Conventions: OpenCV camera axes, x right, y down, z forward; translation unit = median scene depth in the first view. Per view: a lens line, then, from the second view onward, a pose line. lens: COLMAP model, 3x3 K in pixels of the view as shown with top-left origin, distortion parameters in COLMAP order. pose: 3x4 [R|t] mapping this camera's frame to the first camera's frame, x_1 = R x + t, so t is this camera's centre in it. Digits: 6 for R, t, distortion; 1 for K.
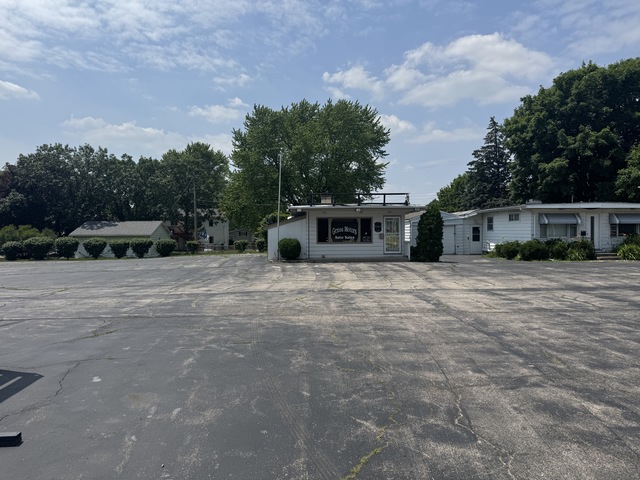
lens RADIAL K [[442.9, 0, 321.8], [0, 442.9, 241.6], [0, 0, 1]] dist [0.012041, -0.026082]
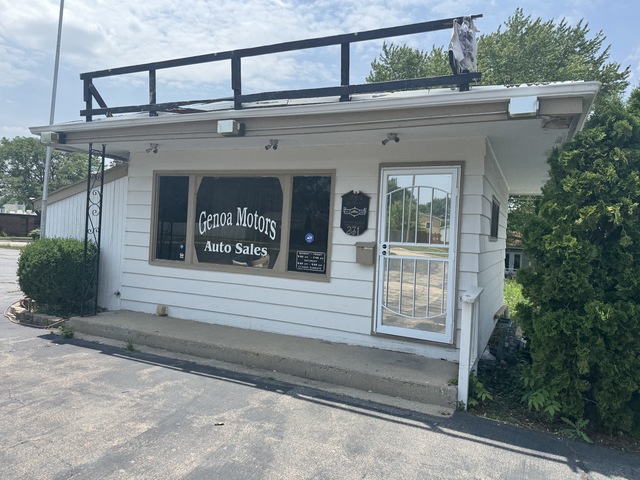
lens RADIAL K [[442.9, 0, 335.8], [0, 442.9, 246.9], [0, 0, 1]] dist [0.012041, -0.026082]
pose [[0.886384, 0.065783, -0.458254, 0.222572], [-0.067899, 0.997621, 0.011874, -0.017249], [0.457945, 0.020590, 0.888742, 0.781558]]
